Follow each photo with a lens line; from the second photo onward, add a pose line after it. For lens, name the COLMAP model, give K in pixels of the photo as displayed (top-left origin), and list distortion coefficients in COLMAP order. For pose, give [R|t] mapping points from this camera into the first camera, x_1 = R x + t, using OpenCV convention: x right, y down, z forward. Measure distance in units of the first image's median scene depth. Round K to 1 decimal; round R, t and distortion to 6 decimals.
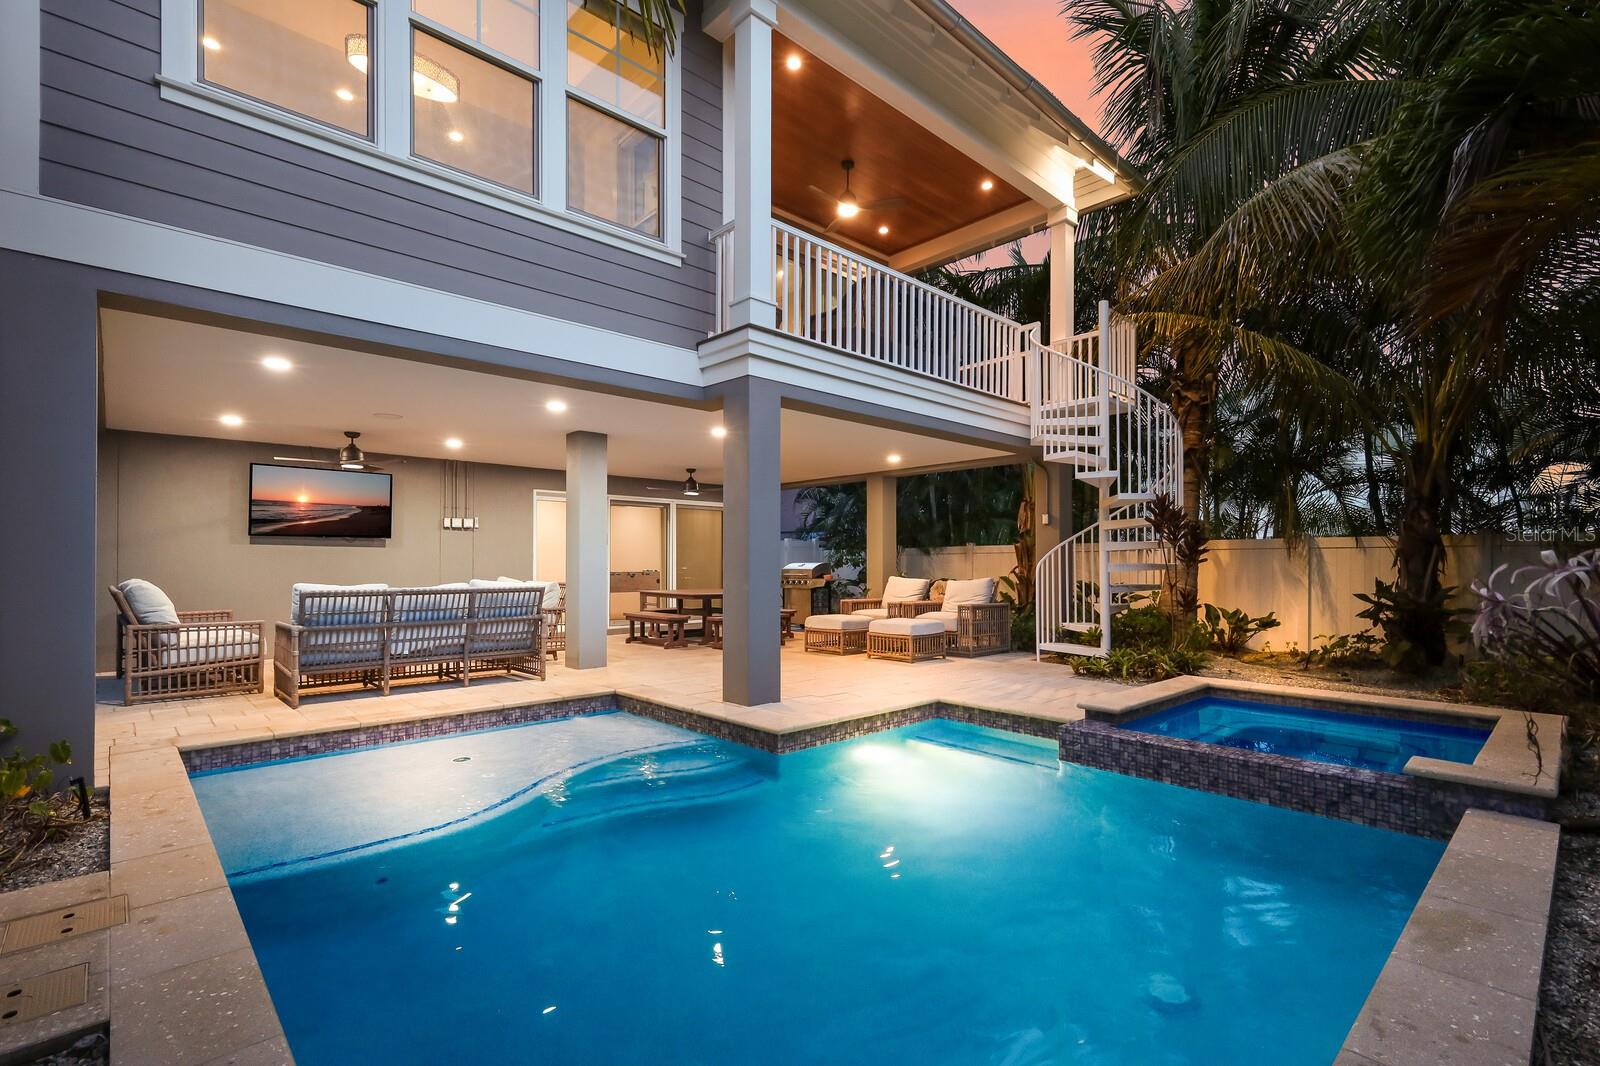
lens RADIAL K [[740.5, 0, 807.1], [0, 740.5, 556.9], [0, 0, 1]] dist [0.010719, 0.001337]
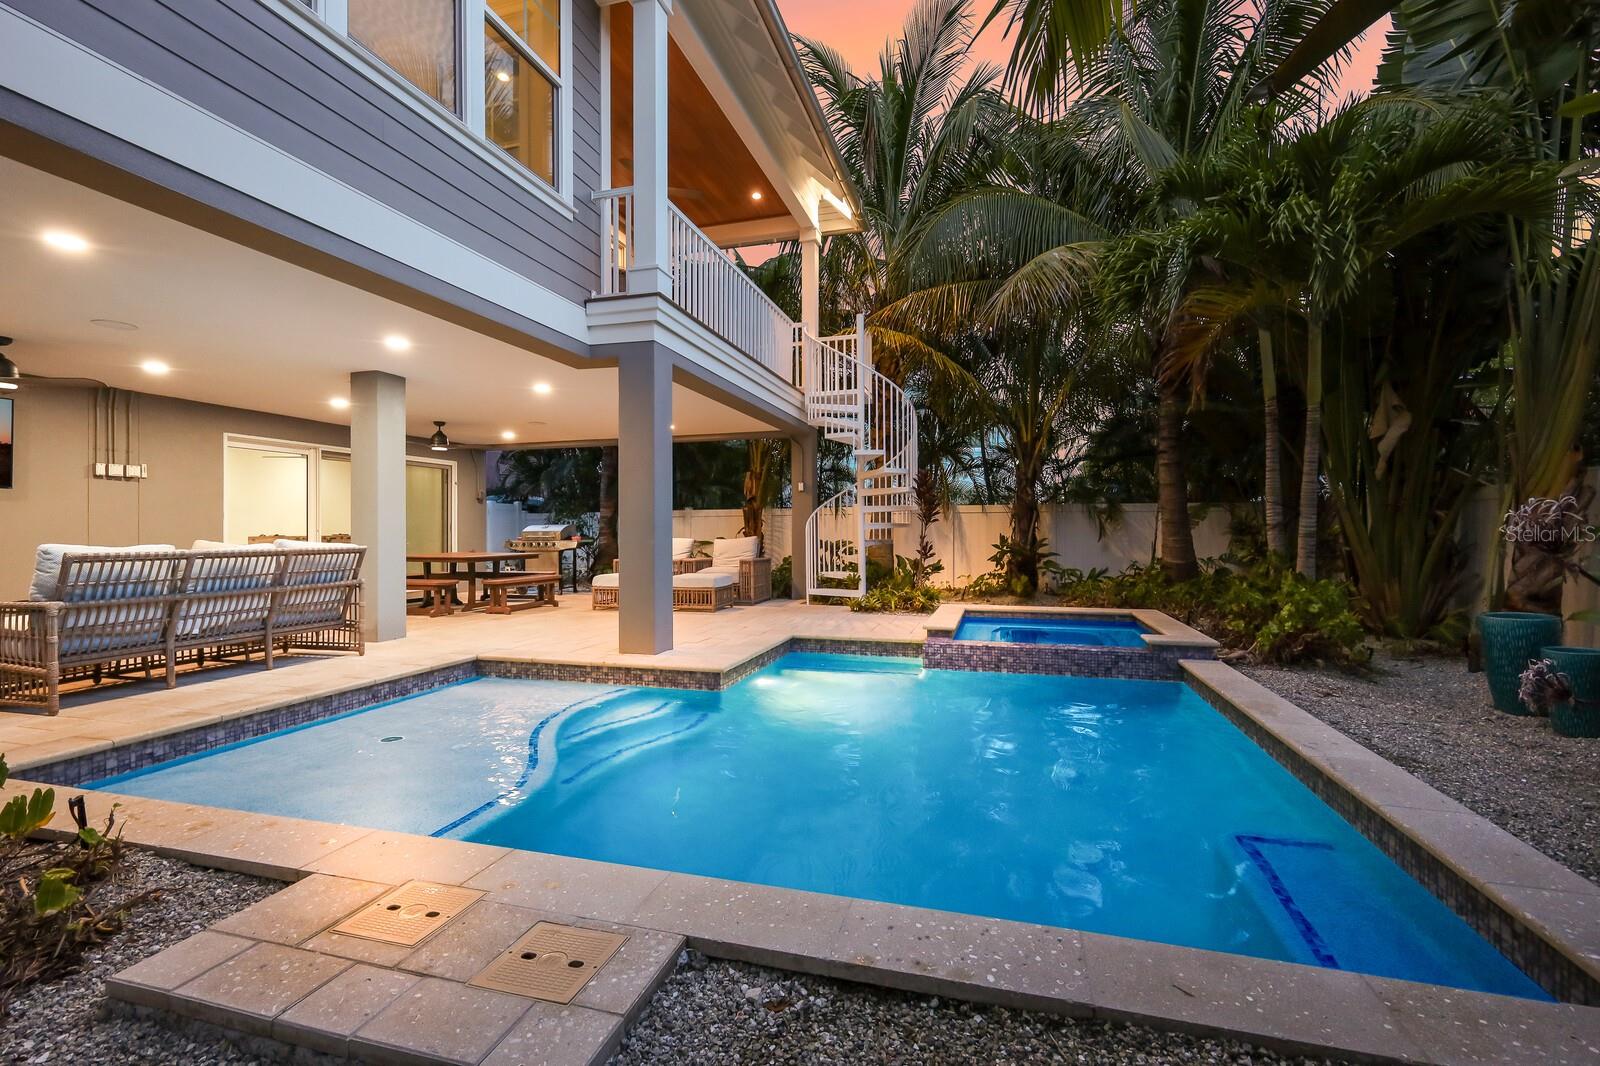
lens RADIAL K [[706.9, 0, 799.2], [0, 706.9, 531.0], [0, 0, 1]] dist [0.009871, -0.000222]
pose [[0.861187, -0.004366, 0.508269, -0.372349], [-0.000395, 0.999957, 0.009259, 0.014407], [-0.508287, -0.008174, 0.861149, 0.023911]]
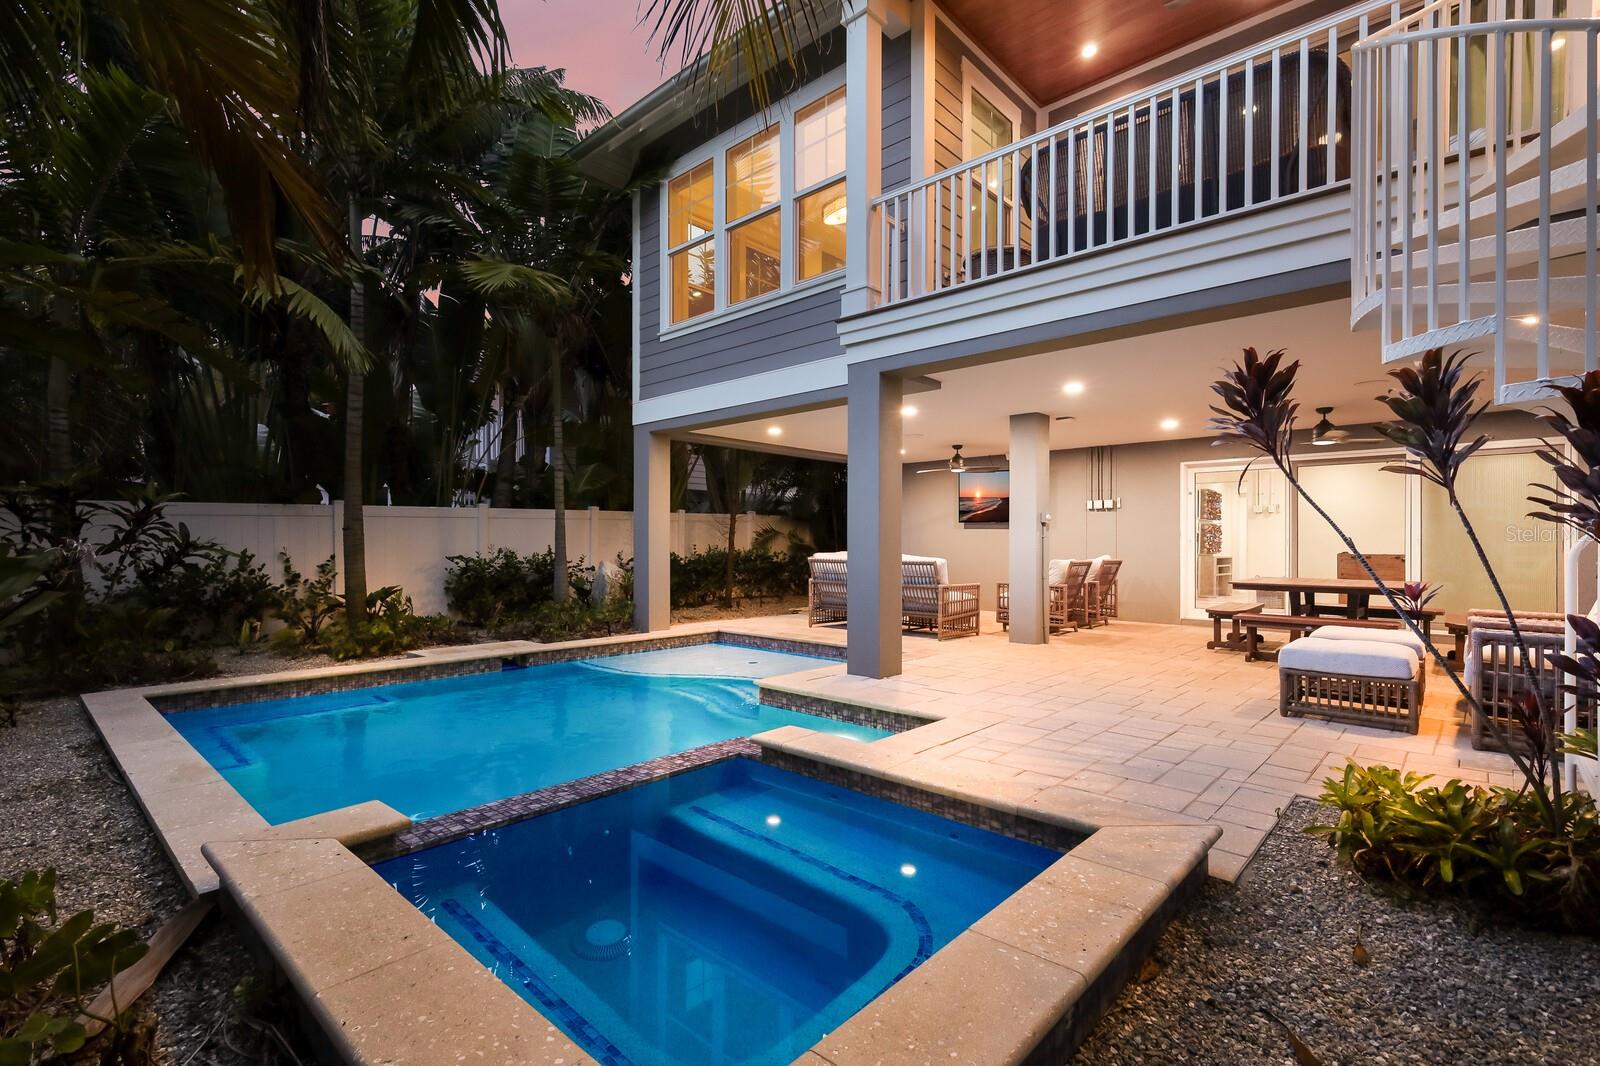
lens RADIAL K [[740.5, 0, 793.8], [0, 740.5, 540.4], [0, 0, 1]] dist [0.010719, 0.001337]
pose [[0.064200, -0.004353, -0.997928, 0.876446], [0.006584, 0.999971, -0.003938, 0.011743], [0.997915, -0.006317, 0.064227, 0.760473]]
